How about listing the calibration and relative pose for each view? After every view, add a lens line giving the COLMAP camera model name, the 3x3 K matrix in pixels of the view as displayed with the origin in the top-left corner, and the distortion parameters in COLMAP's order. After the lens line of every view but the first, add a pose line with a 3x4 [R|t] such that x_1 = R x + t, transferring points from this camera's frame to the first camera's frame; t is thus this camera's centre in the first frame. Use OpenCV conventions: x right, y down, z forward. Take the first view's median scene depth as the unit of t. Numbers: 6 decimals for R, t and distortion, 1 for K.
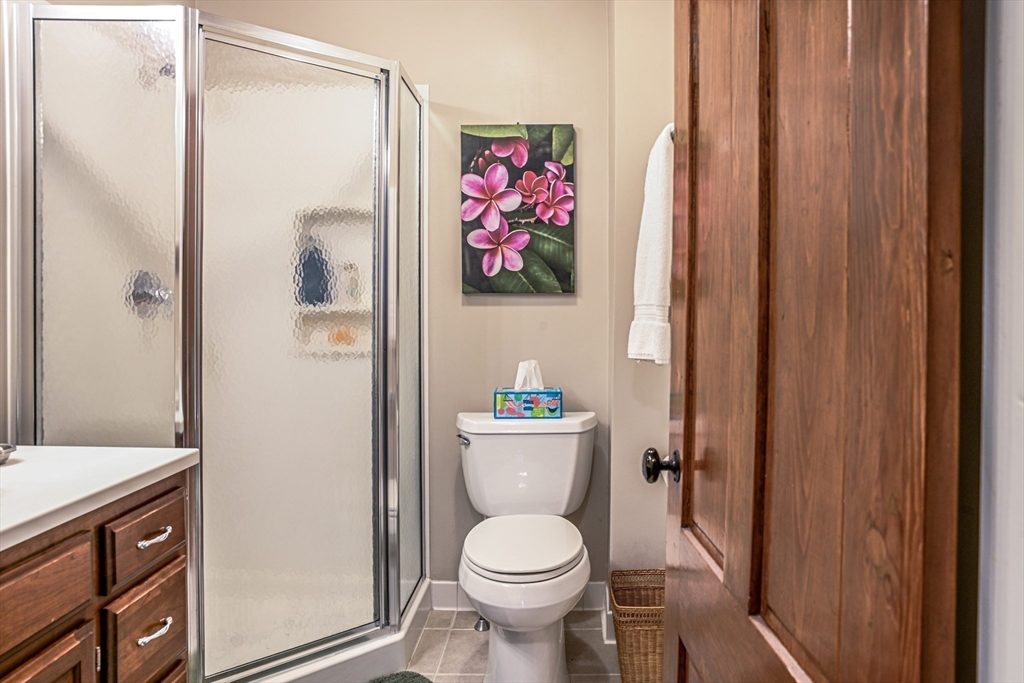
lens RADIAL K [[735.6, 0, 551.1], [0, 735.6, 369.2], [0, 0, 1]] dist [-0.068822, 0.080927]
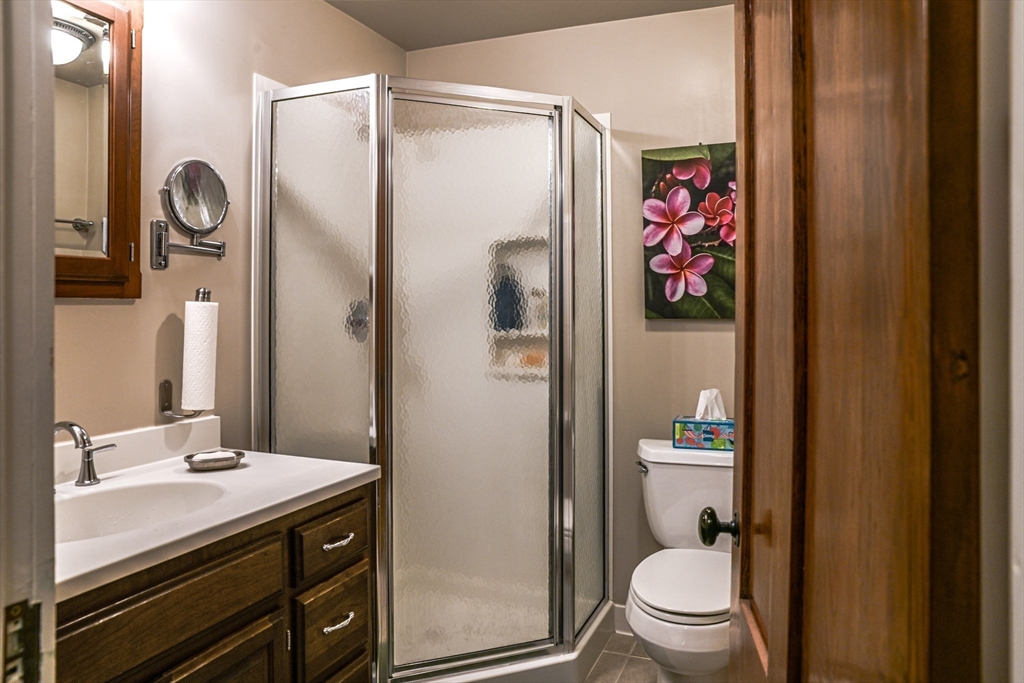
lens RADIAL K [[735.6, 0, 551.1], [0, 735.6, 369.2], [0, 0, 1]] dist [-0.068822, 0.080927]
pose [[0.931872, 0.020833, -0.362190, 0.130123], [-0.023362, 0.999724, -0.002604, -0.032686], [0.362035, 0.010888, 0.932101, 0.034313]]
